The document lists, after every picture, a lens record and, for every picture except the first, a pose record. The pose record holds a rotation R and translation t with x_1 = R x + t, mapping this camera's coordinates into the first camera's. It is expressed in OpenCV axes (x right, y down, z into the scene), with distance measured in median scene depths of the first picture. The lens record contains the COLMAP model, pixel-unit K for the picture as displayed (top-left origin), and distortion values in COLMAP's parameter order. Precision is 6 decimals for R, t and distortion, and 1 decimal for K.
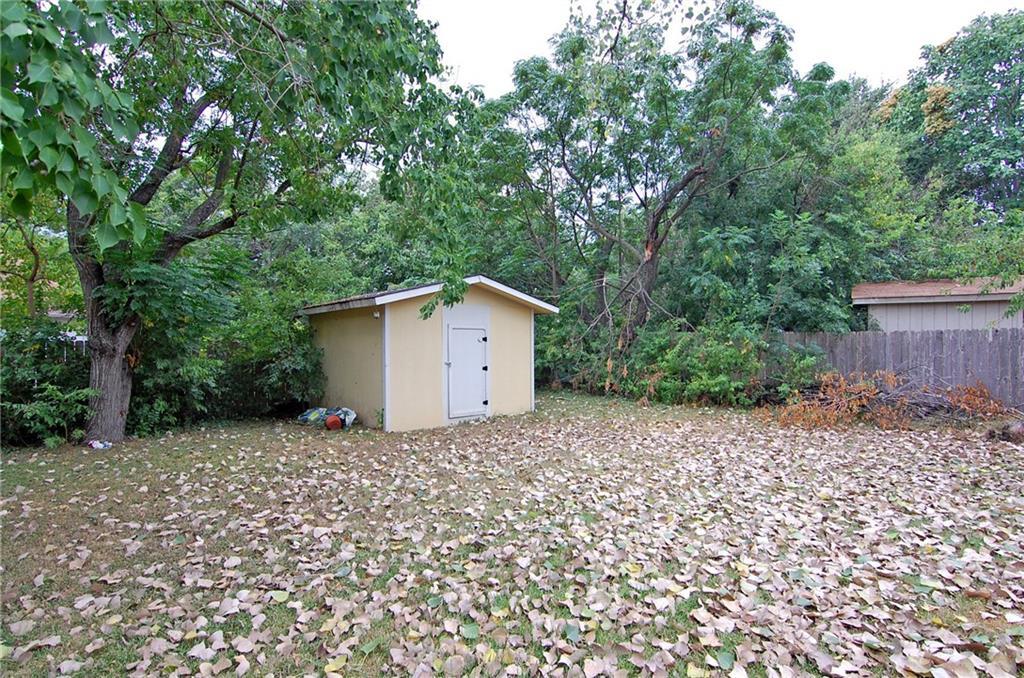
lens RADIAL K [[531.0, 0, 510.2], [0, 531.0, 341.3], [0, 0, 1]] dist [-0.005859, -0.000504]
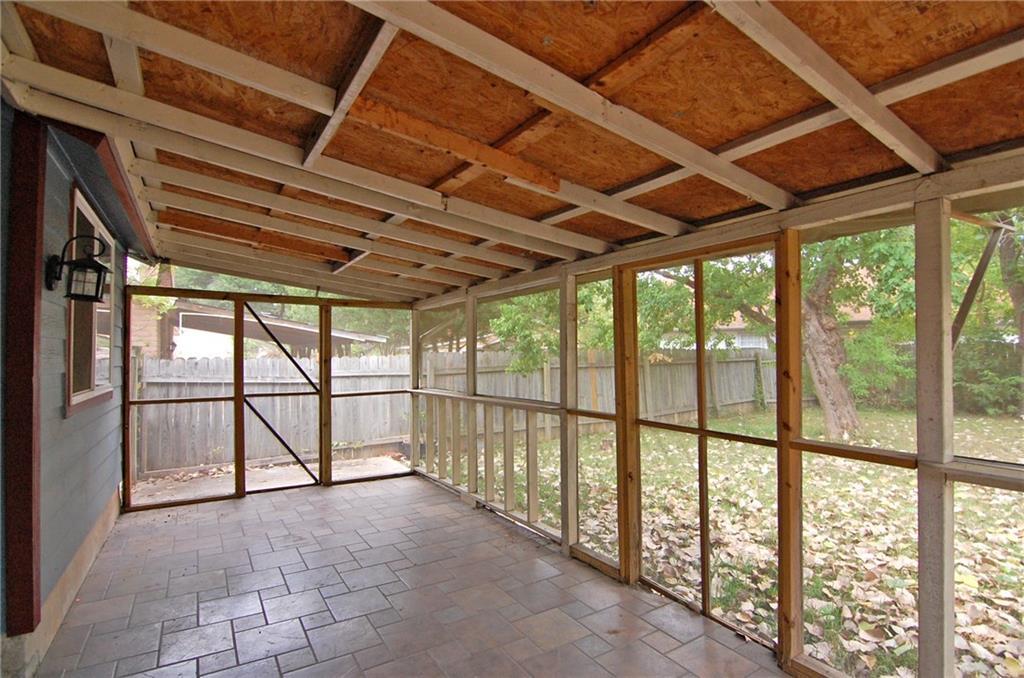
lens RADIAL K [[489.8, 0, 511.1], [0, 489.8, 345.7], [0, 0, 1]] dist [-0.019803, -0.000488]
pose [[0.045107, -0.009628, -0.998936, 0.384087], [0.013431, 0.999869, -0.009030, 0.001401], [0.998892, -0.013009, 0.045230, -0.374382]]
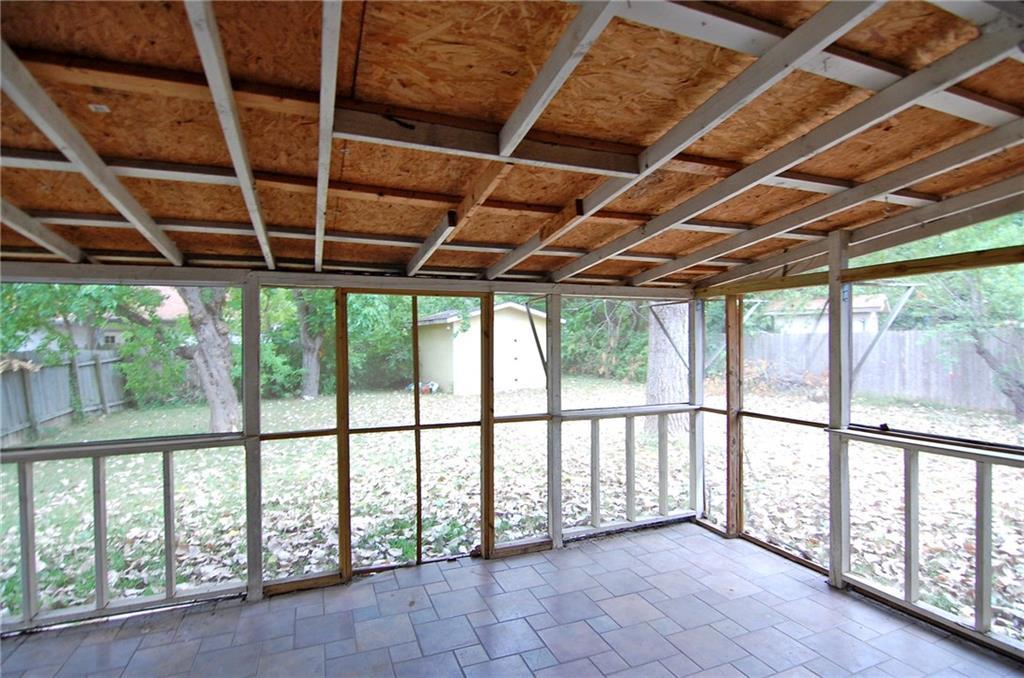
lens RADIAL K [[489.8, 0, 512.2], [0, 489.8, 341.5], [0, 0, 1]] dist [-0.019803, -0.000488]
pose [[0.987491, -0.005948, -0.157563, 0.231540], [0.007347, 0.999939, 0.008294, -0.018189], [0.157504, -0.009348, 0.987474, -0.618328]]
